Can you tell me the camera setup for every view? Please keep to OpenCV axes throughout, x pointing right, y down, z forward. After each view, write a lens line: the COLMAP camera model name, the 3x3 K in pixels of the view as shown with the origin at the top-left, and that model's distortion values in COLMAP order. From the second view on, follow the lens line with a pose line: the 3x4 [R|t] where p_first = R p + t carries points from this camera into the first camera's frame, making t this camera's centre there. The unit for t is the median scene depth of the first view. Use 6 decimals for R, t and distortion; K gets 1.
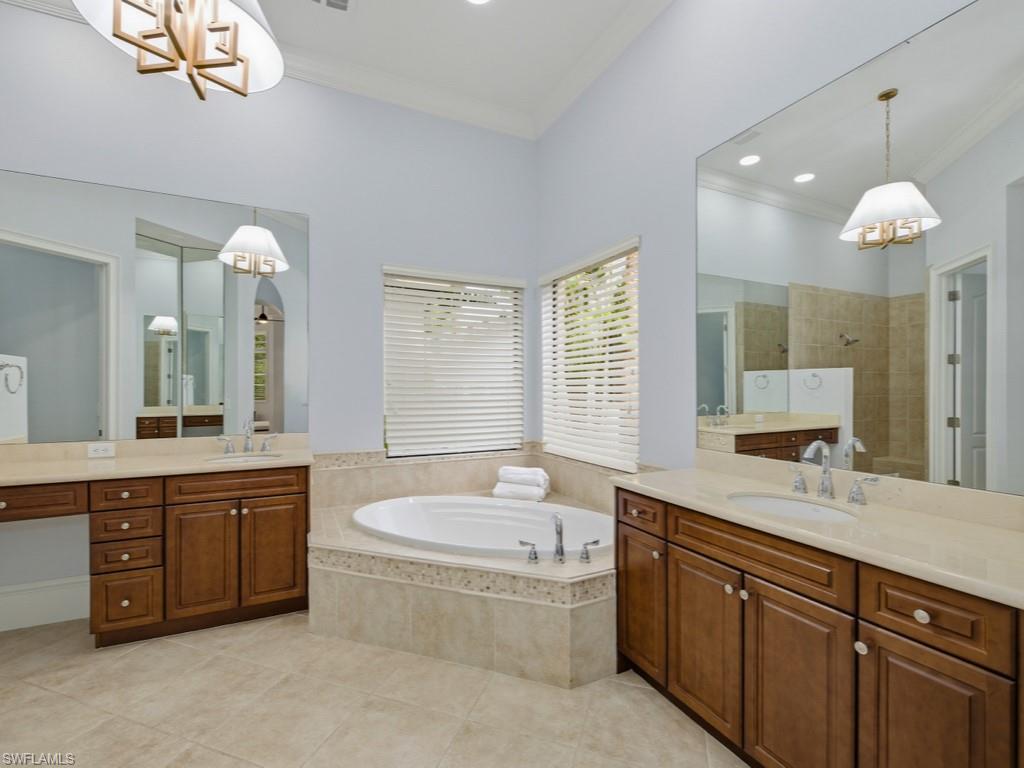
lens RADIAL K [[457.9, 0, 509.4], [0, 457.9, 383.7], [0, 0, 1]] dist [-0.001605, -0.000587]
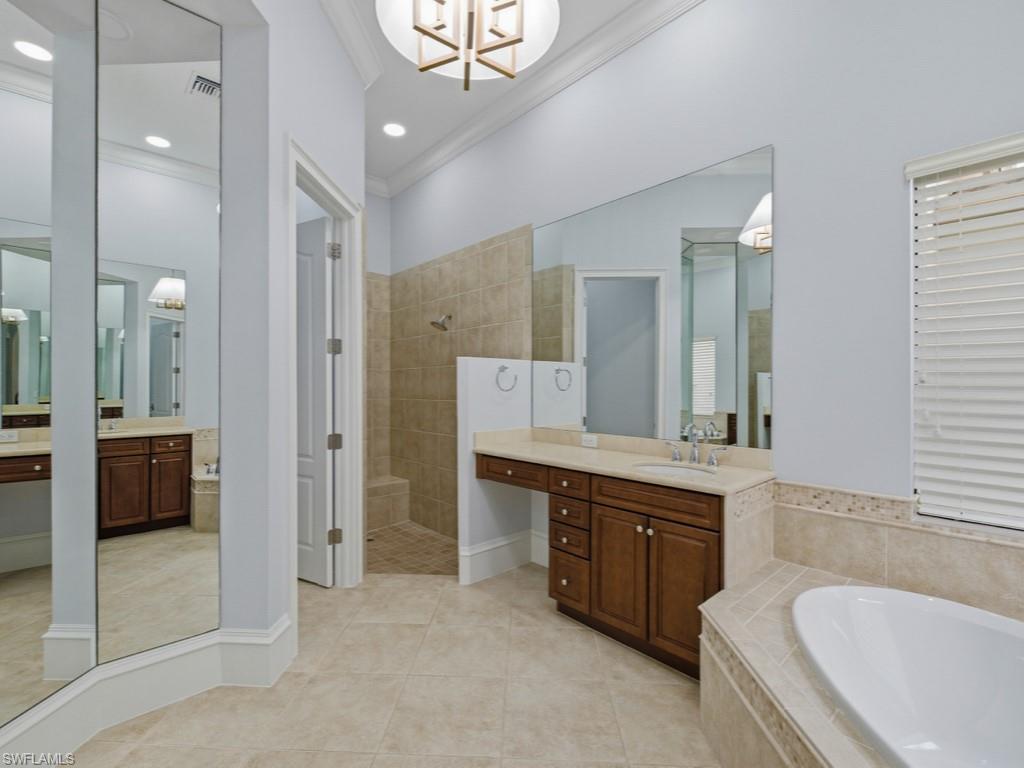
lens RADIAL K [[457.9, 0, 512.9], [0, 457.9, 390.3], [0, 0, 1]] dist [-0.001605, -0.000587]
pose [[0.291919, 0.008002, -0.956410, 0.156348], [0.001982, 0.999958, 0.008971, 0.009751], [0.956441, -0.004514, 0.291890, 0.523854]]
